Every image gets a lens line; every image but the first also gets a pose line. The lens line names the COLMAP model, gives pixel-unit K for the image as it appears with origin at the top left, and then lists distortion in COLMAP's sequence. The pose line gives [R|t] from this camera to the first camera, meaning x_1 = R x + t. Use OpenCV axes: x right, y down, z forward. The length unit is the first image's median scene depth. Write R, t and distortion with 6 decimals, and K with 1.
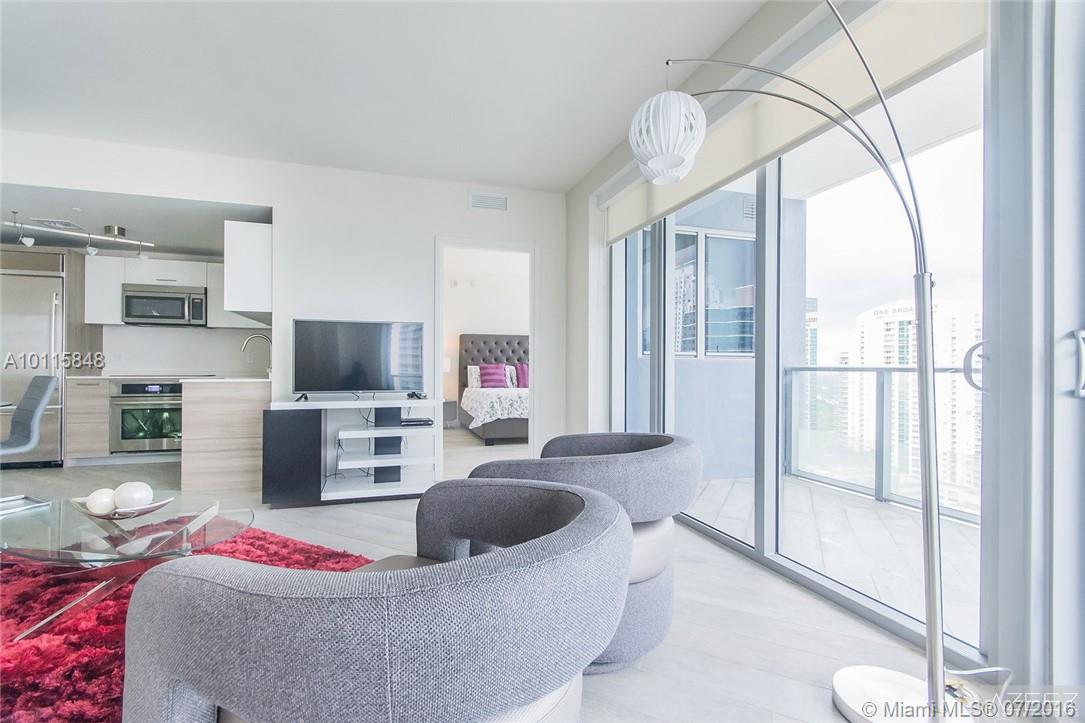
lens RADIAL K [[487.3, 0, 525.1], [0, 487.3, 366.3], [0, 0, 1]] dist [0.007928, -0.001917]
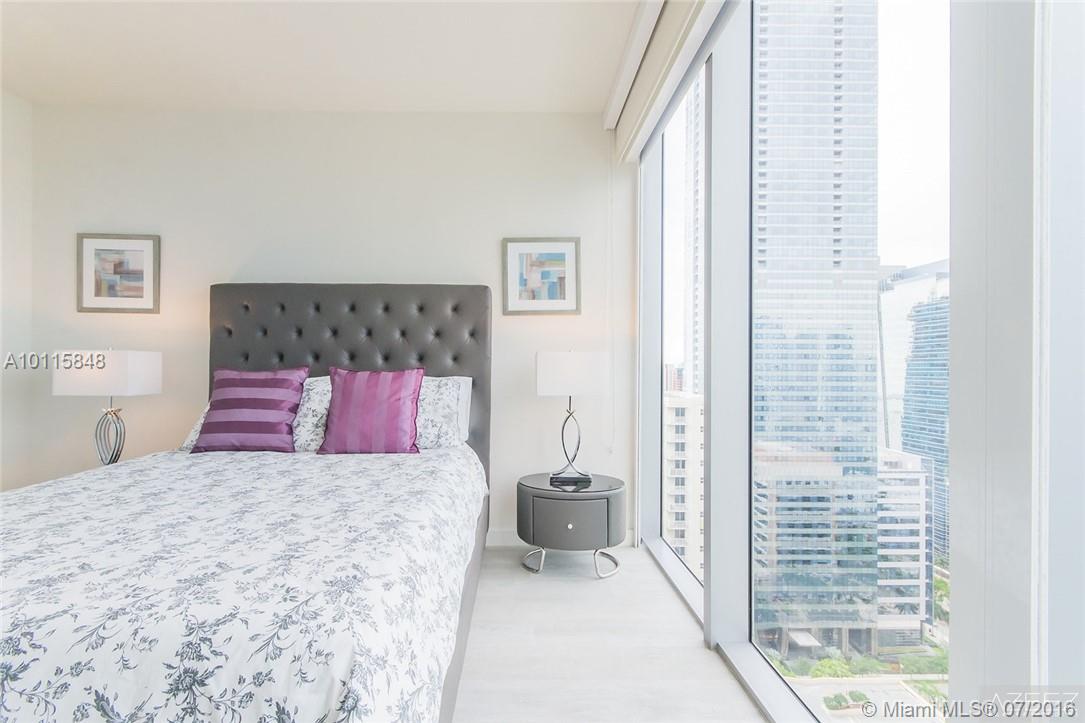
lens RADIAL K [[487.3, 0, 526.9], [0, 487.3, 357.2], [0, 0, 1]] dist [0.007928, -0.001917]
pose [[0.966111, -0.005177, -0.258073, 0.176310], [-0.000215, 0.999782, -0.020858, -0.006790], [0.258125, 0.020207, 0.965900, 0.739333]]
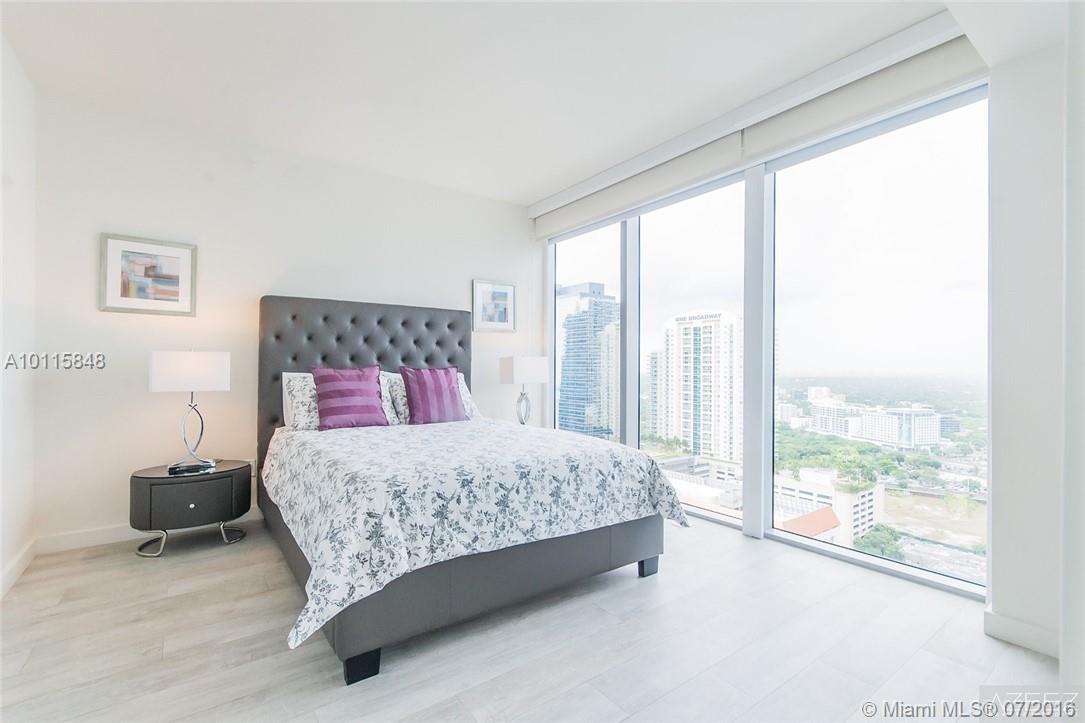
lens RADIAL K [[487.3, 0, 534.0], [0, 487.3, 369.1], [0, 0, 1]] dist [0.007928, -0.001917]
pose [[0.940335, -0.000220, 0.340251, -0.059300], [-0.003065, 0.999954, 0.009116, -0.008686], [-0.340238, -0.009615, 0.940290, 0.548718]]
